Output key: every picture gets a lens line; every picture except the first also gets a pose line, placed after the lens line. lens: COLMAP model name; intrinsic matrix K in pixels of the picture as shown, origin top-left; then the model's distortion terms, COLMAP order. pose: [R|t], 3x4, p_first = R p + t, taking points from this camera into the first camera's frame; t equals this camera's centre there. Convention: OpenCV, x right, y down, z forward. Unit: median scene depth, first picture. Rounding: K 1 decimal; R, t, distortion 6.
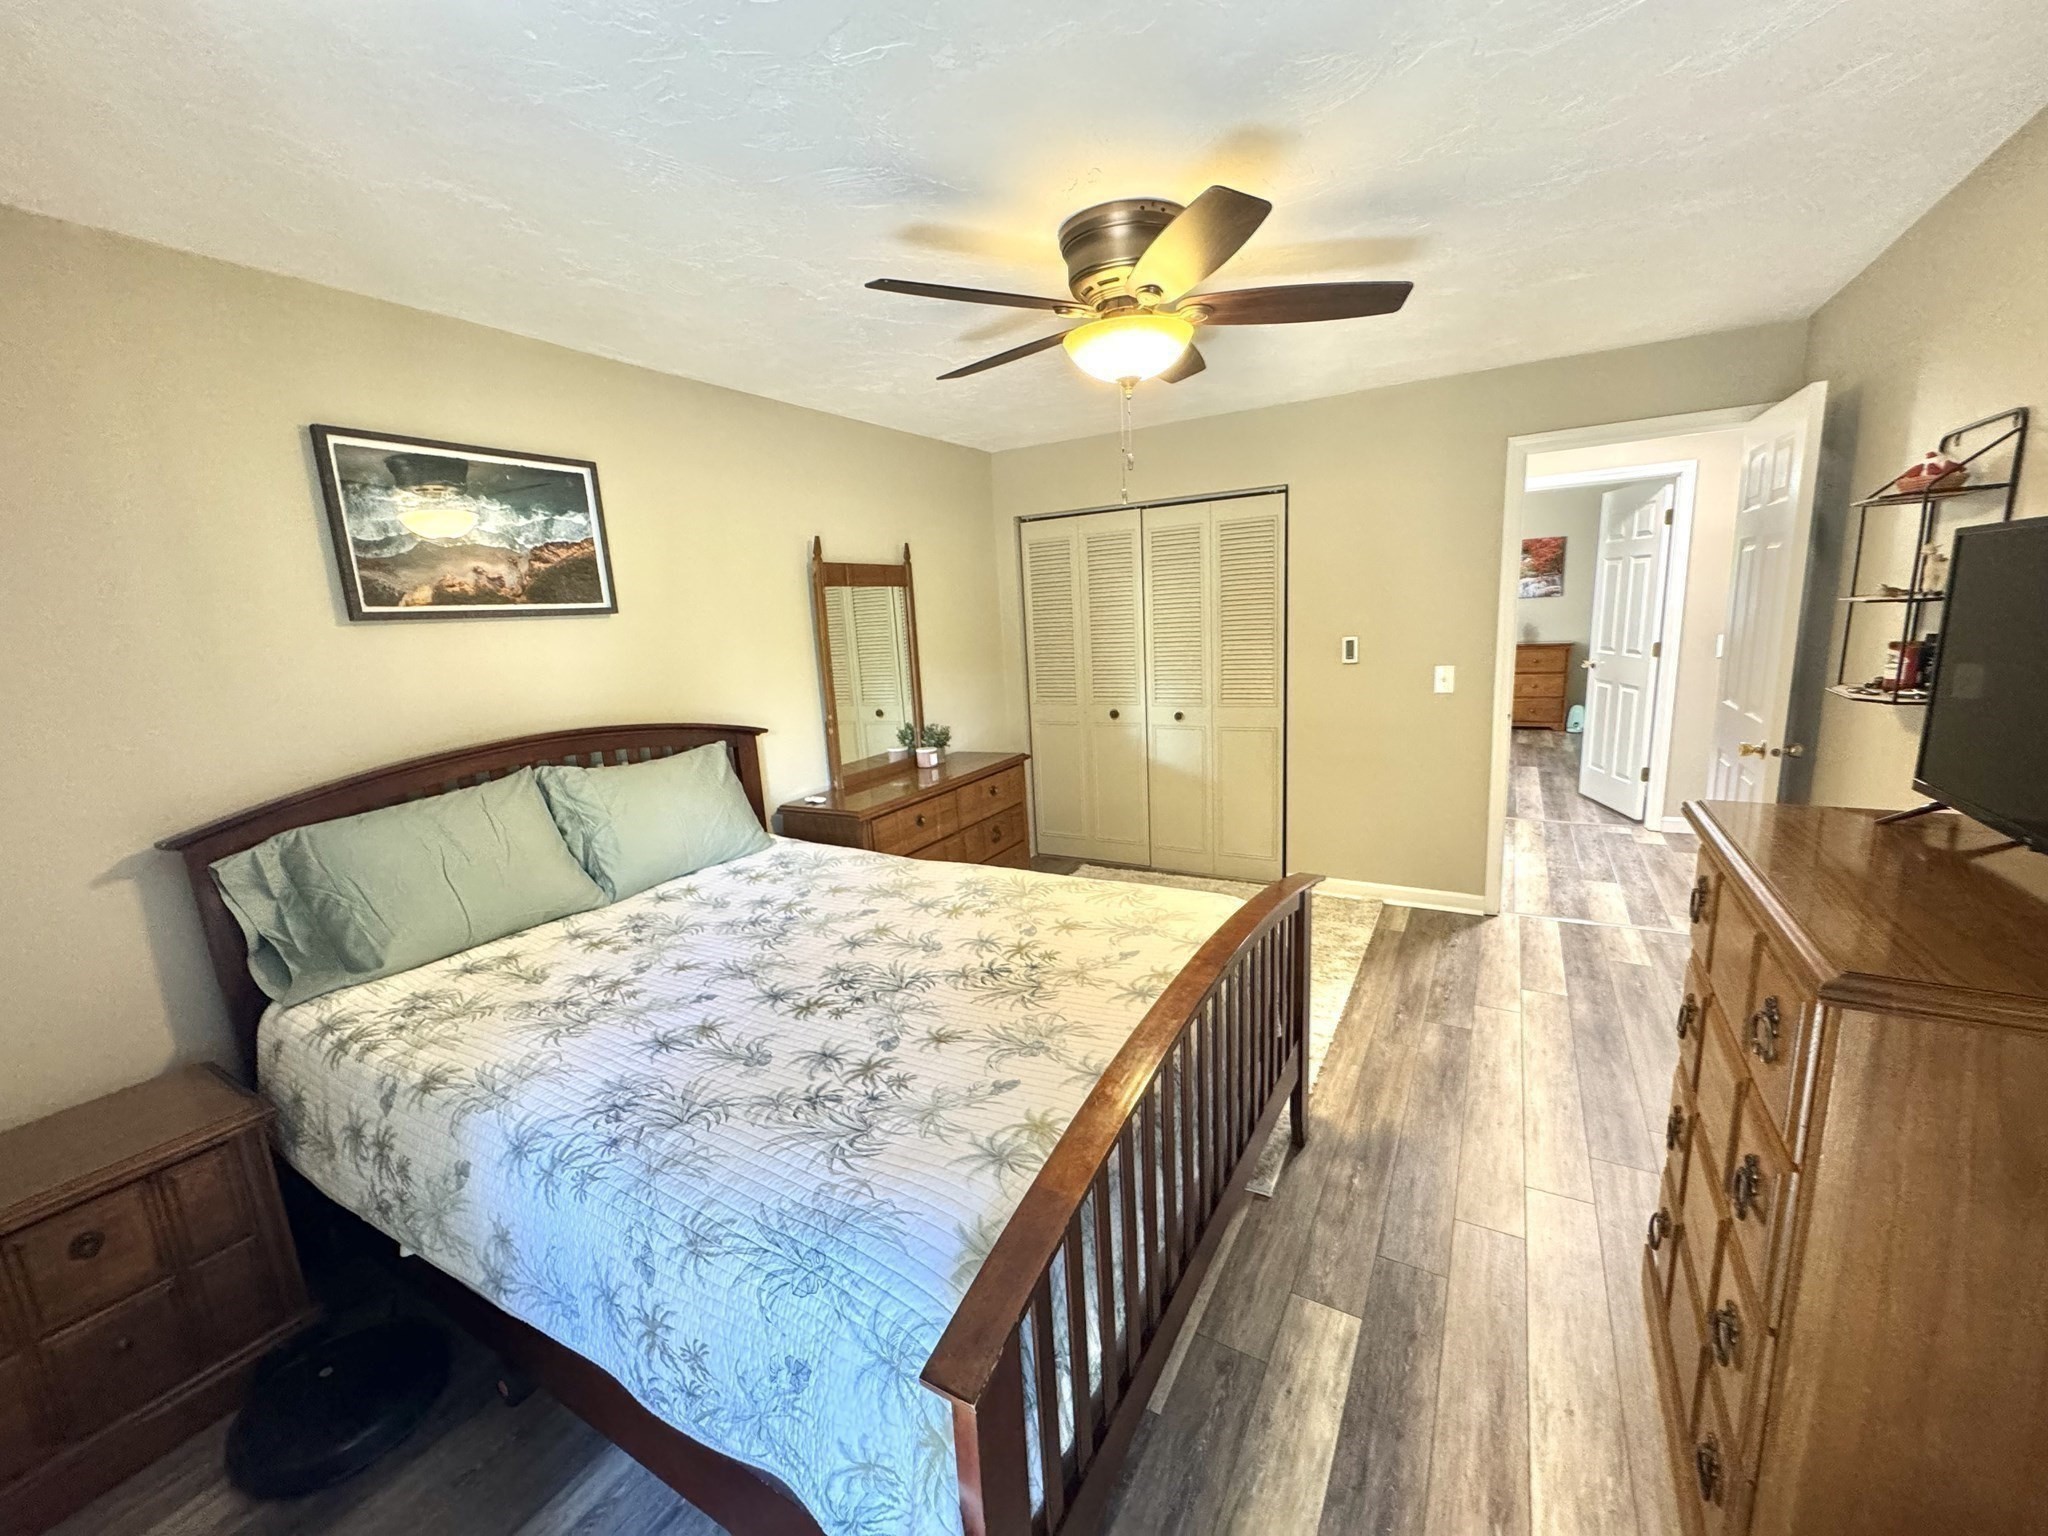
lens RADIAL K [[816.6, 0, 1026.2], [0, 816.6, 770.1], [0, 0, 1]] dist [-0.001647, 0.000880]
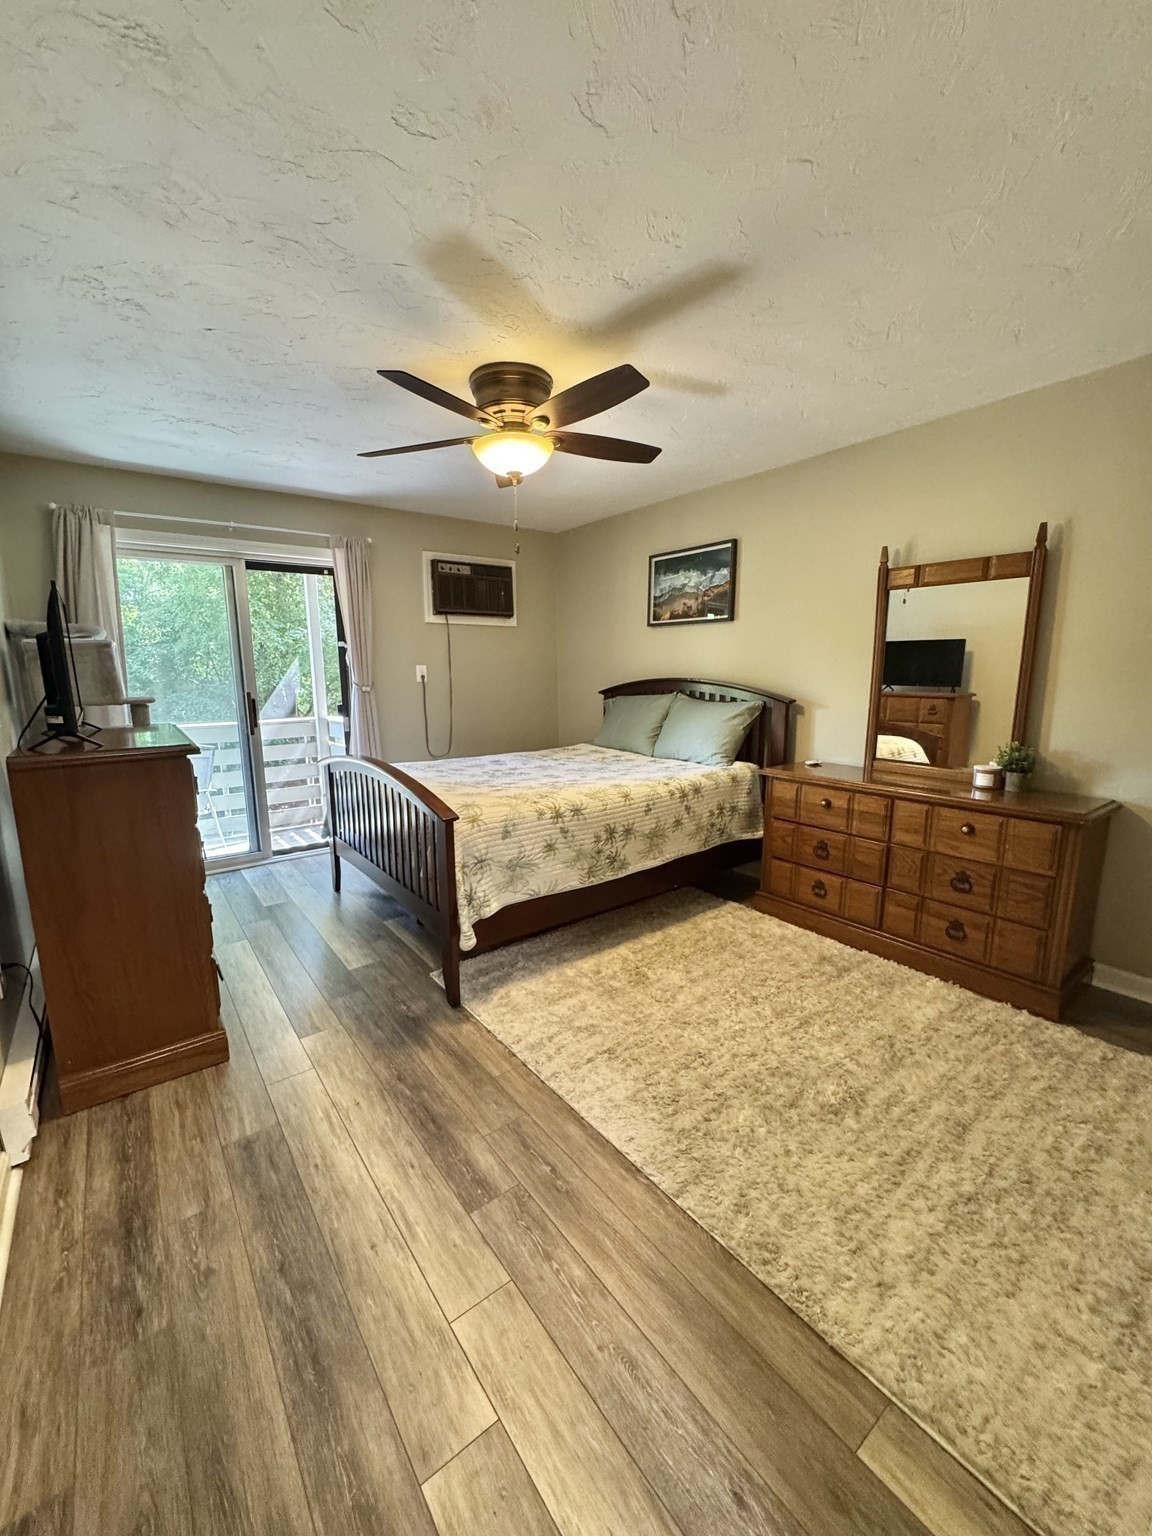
lens RADIAL K [[612.5, 0, 576.8], [0, 612.5, 772.7], [0, 0, 1]] dist [-0.001647, 0.000880]
pose [[-0.390139, 0.211452, -0.896147, 1.067666], [-0.149649, 0.945771, 0.288311, -0.240253], [0.908513, 0.246589, -0.337339, 1.388969]]
